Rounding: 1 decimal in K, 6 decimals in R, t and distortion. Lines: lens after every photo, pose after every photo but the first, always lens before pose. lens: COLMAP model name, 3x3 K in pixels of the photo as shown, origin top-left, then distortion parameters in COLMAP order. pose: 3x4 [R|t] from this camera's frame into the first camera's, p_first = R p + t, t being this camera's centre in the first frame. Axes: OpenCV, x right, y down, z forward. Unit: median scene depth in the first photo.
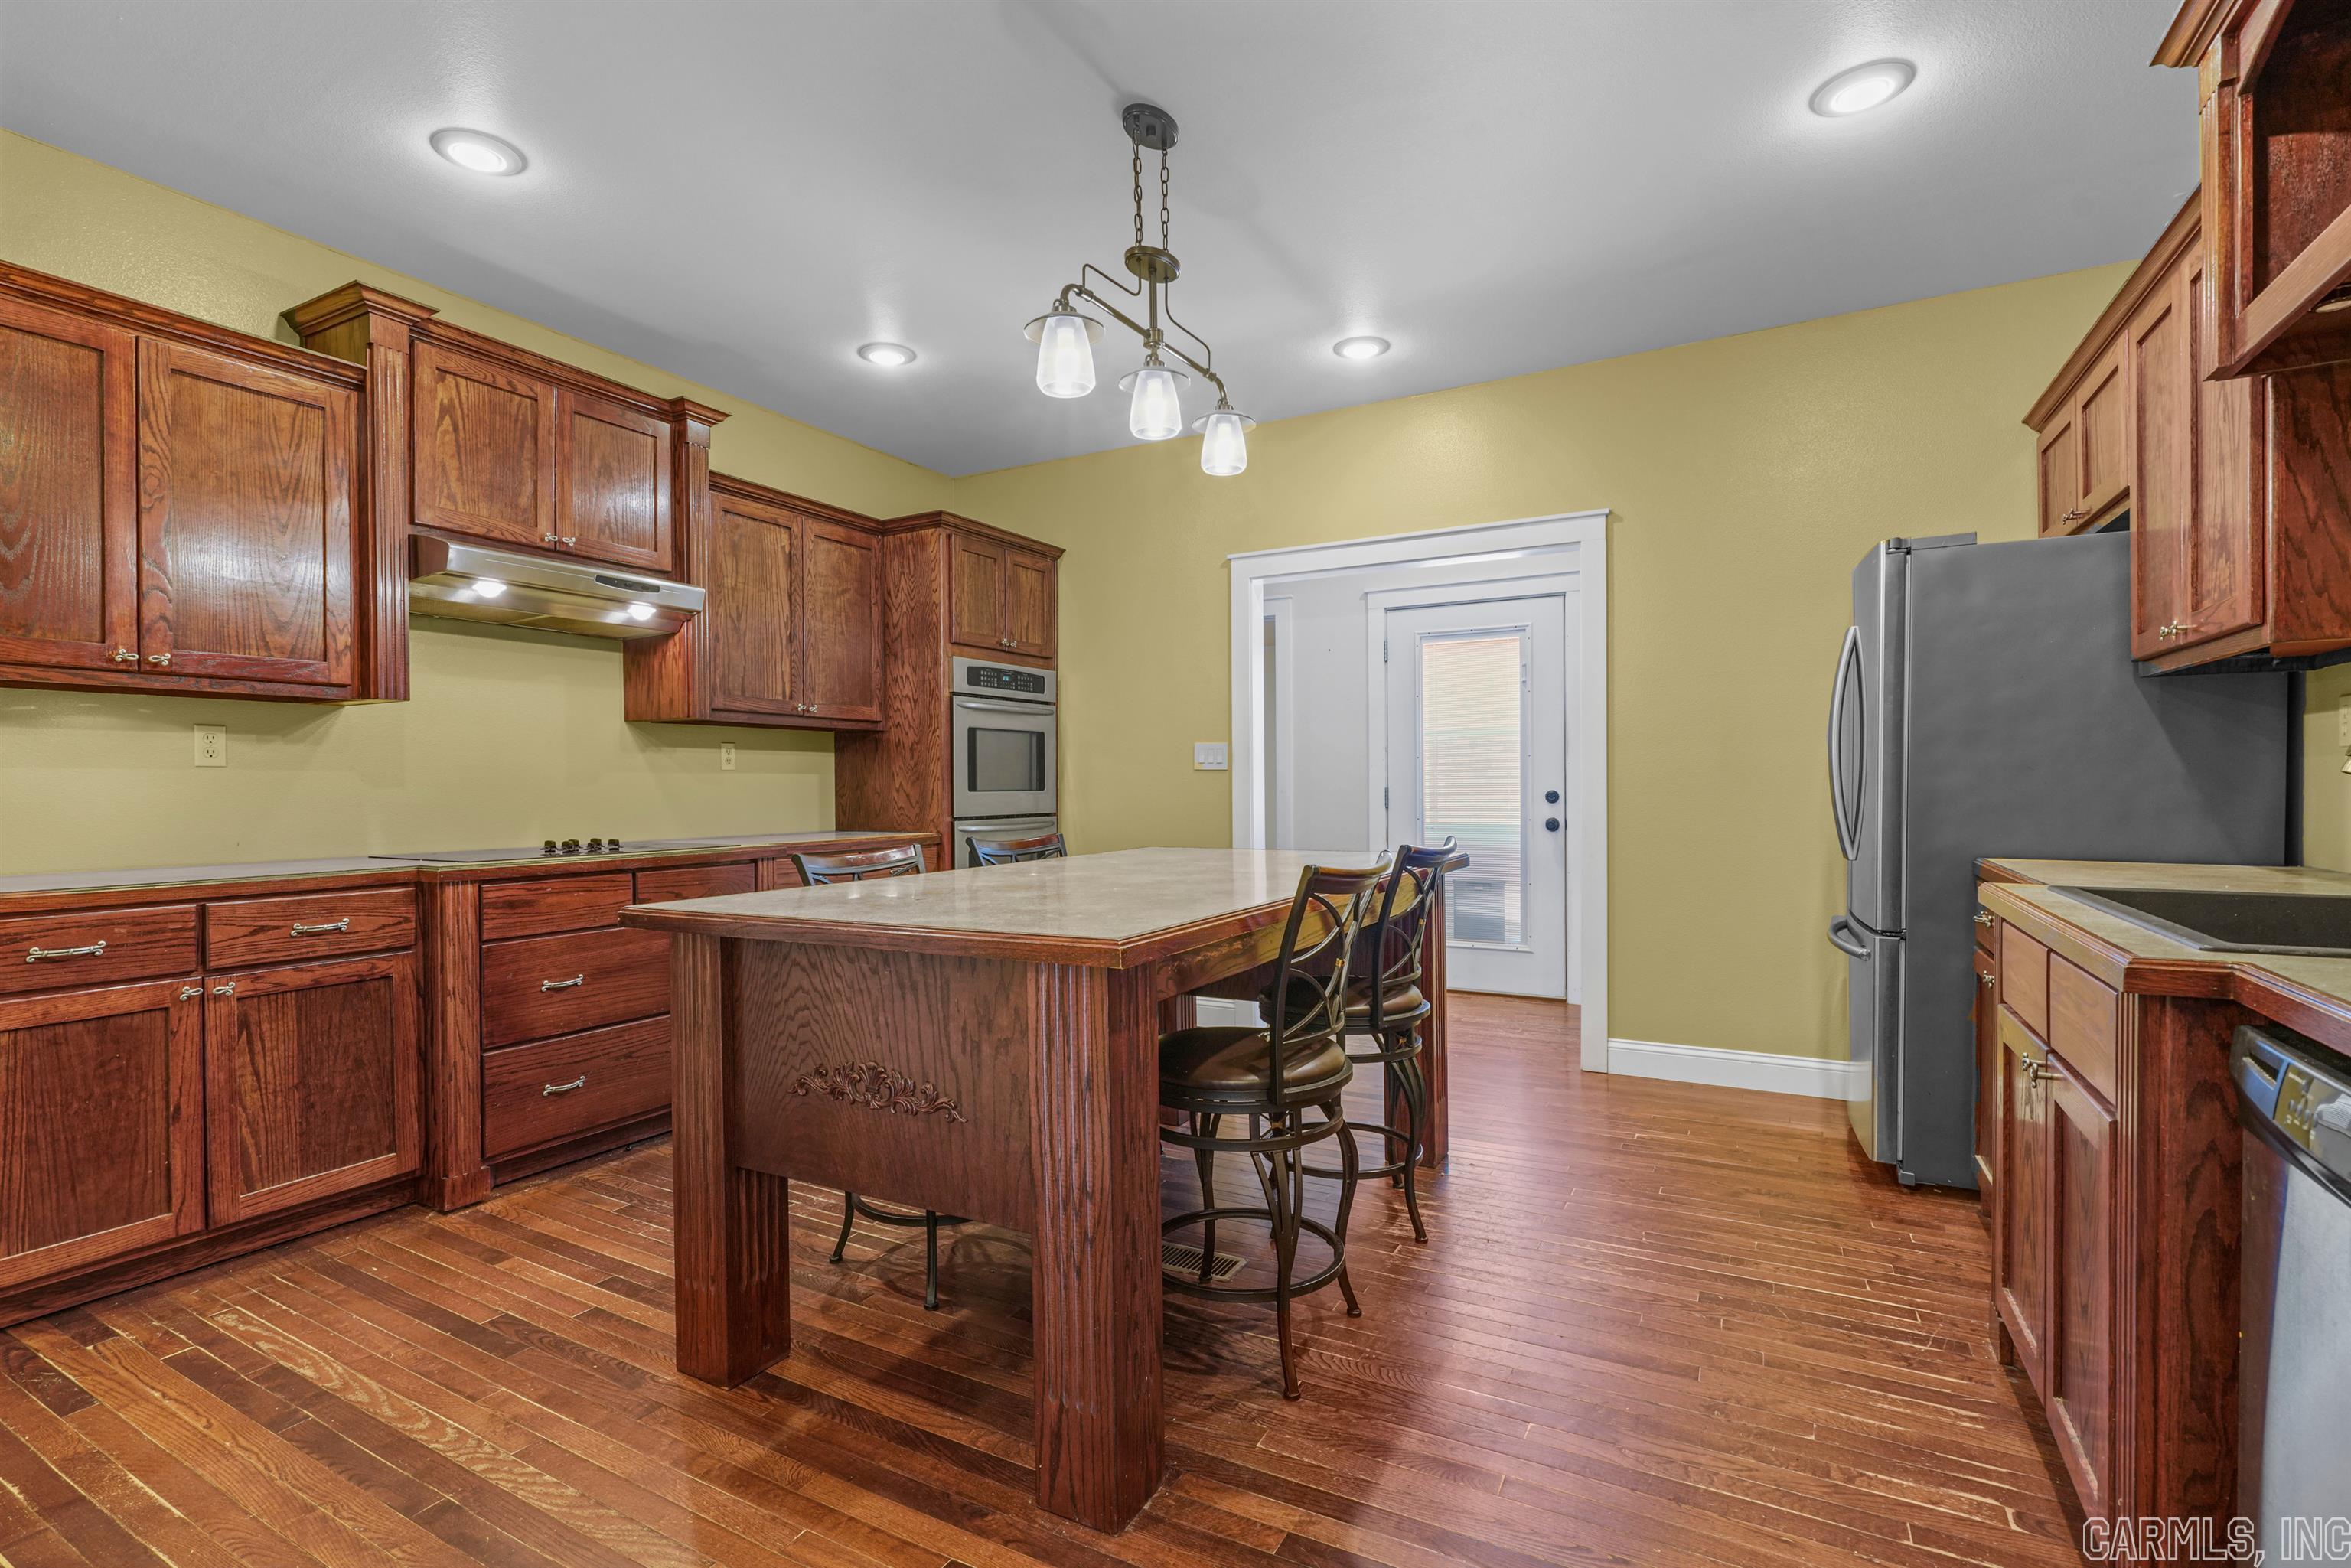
lens RADIAL K [[1092.4, 0, 1158.6], [0, 1092.4, 793.0], [0, 0, 1]] dist [-0.000776, -0.000580]
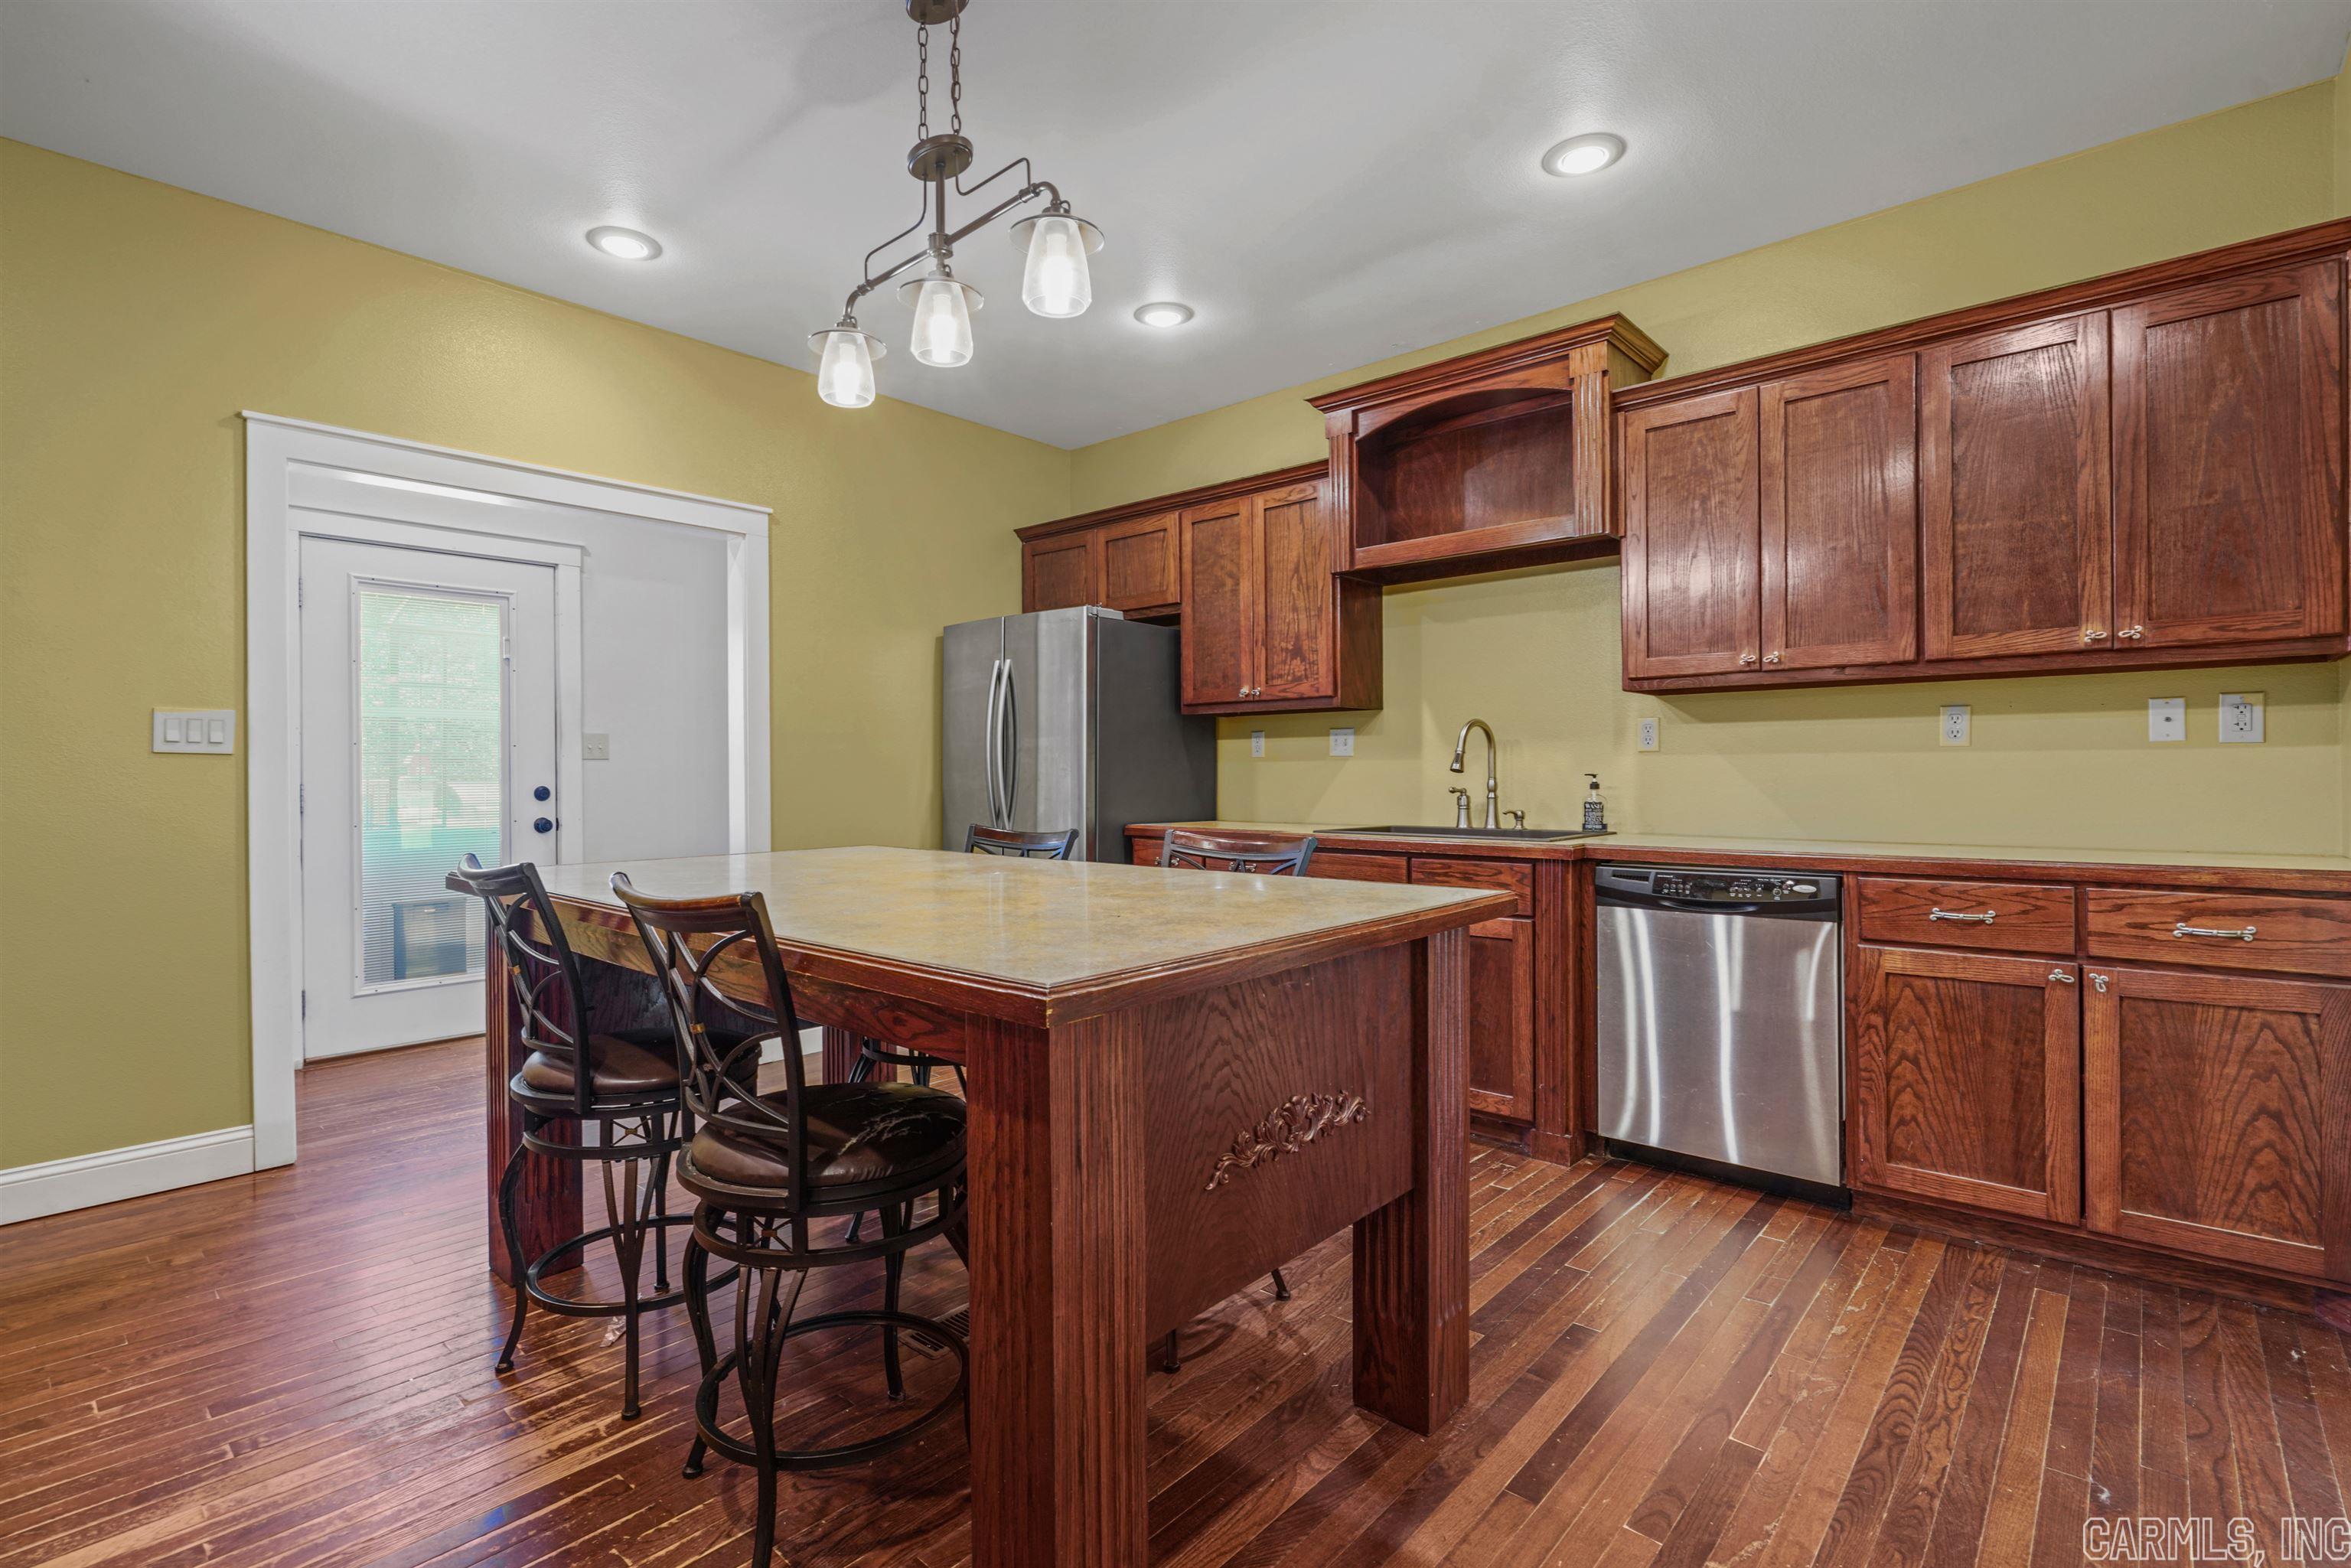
lens RADIAL K [[1089.4, 0, 1166.3], [0, 1089.4, 776.2], [0, 0, 1]] dist [0.002101, 0.000176]
pose [[0.217299, 0.004784, 0.976093, -0.788927], [0.011691, 0.999904, -0.007503, 0.003533], [-0.976035, 0.013042, 0.217222, 0.650058]]
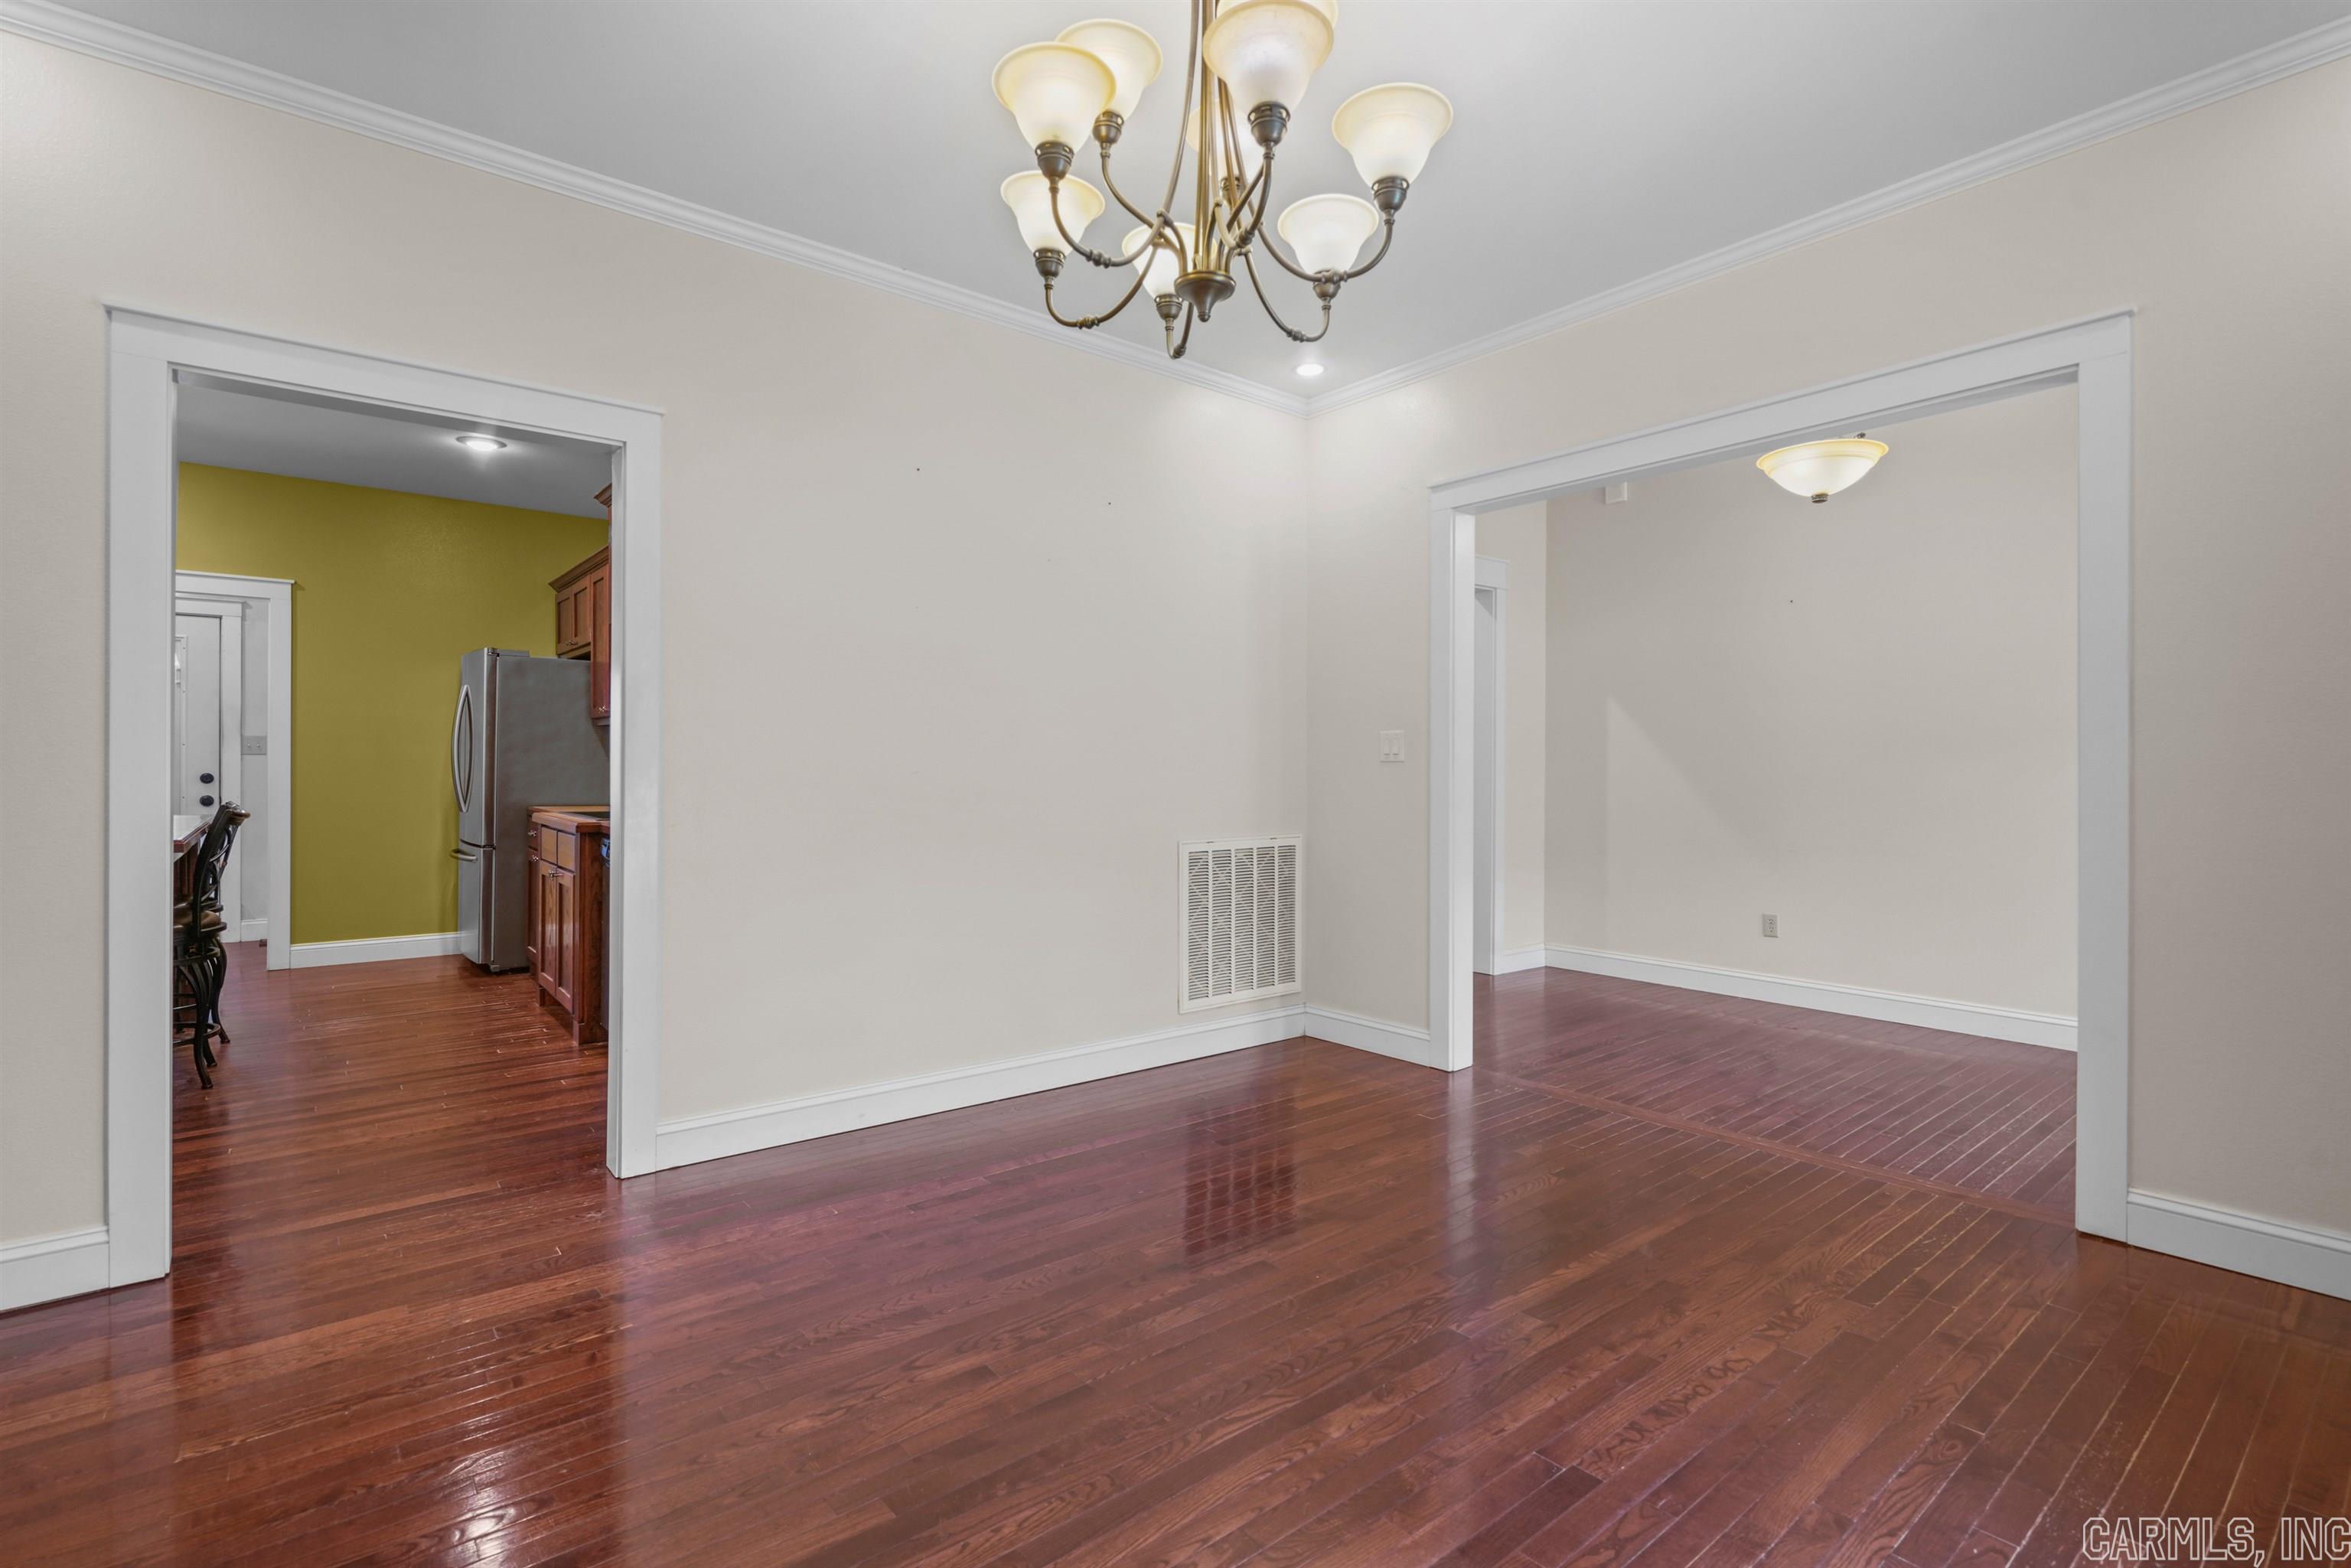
lens RADIAL K [[1077.1, 0, 1168.9], [0, 1077.1, 762.6], [0, 0, 1]] dist [0.000954, 0.000355]
pose [[0.370465, 0.010759, 0.928784, -0.764585], [0.000610, 0.999930, -0.011826, 0.000944], [-0.928846, 0.004948, 0.370432, -0.966014]]
